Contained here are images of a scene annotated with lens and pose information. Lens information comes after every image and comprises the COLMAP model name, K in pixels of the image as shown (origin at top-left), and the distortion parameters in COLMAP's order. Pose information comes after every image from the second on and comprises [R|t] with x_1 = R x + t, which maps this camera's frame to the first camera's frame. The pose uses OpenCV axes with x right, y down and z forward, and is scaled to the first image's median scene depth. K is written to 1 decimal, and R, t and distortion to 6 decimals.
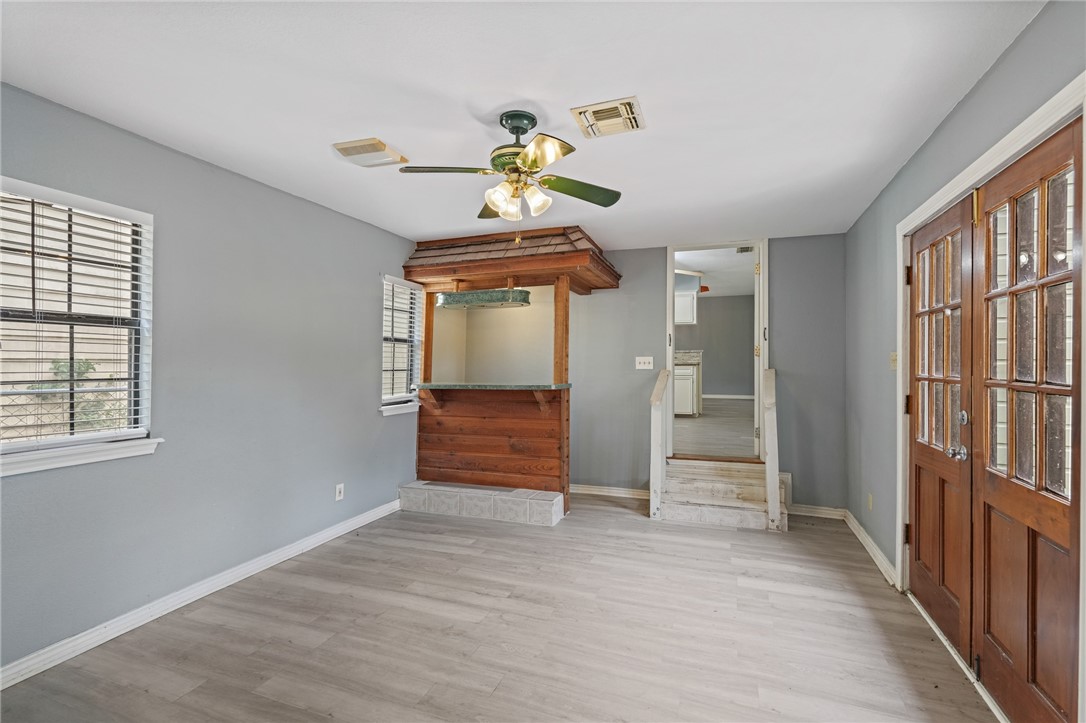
lens RADIAL K [[487.1, 0, 543.9], [0, 487.1, 369.1], [0, 0, 1]] dist [0.001790, 0.000464]
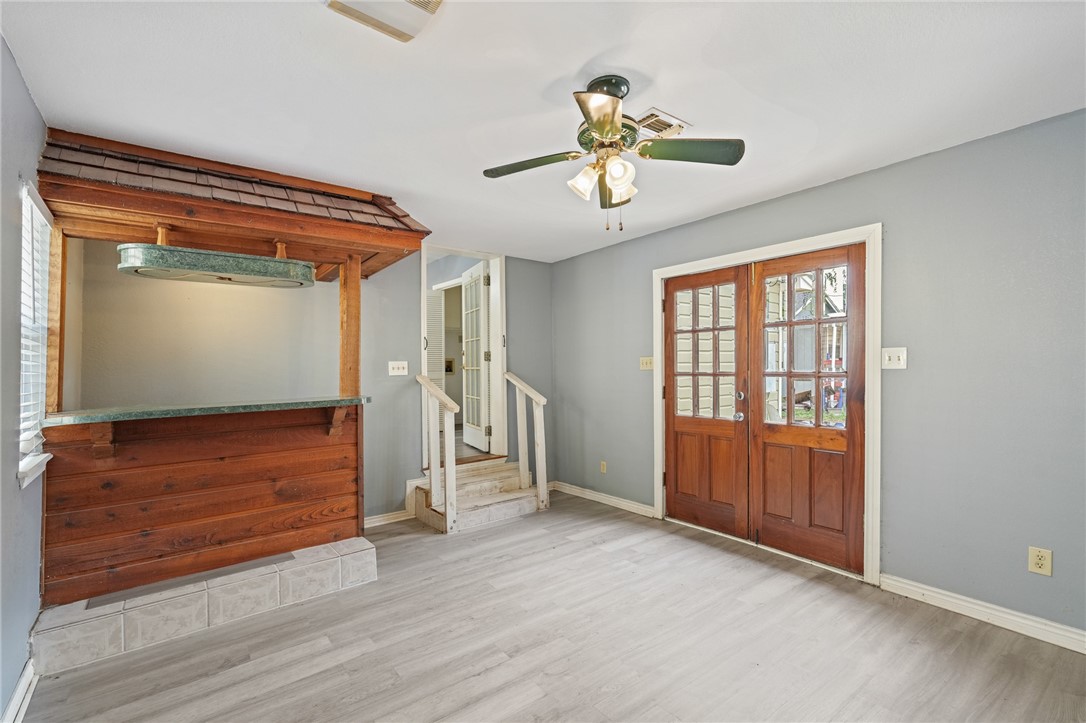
lens RADIAL K [[492.2, 0, 546.5], [0, 492.2, 380.0], [0, 0, 1]] dist [0.002185, -0.000115]
pose [[0.519836, -0.030531, 0.853721, -0.487312], [0.024932, 0.999478, 0.020563, -0.003275], [-0.853902, 0.010596, 0.520325, 0.350903]]
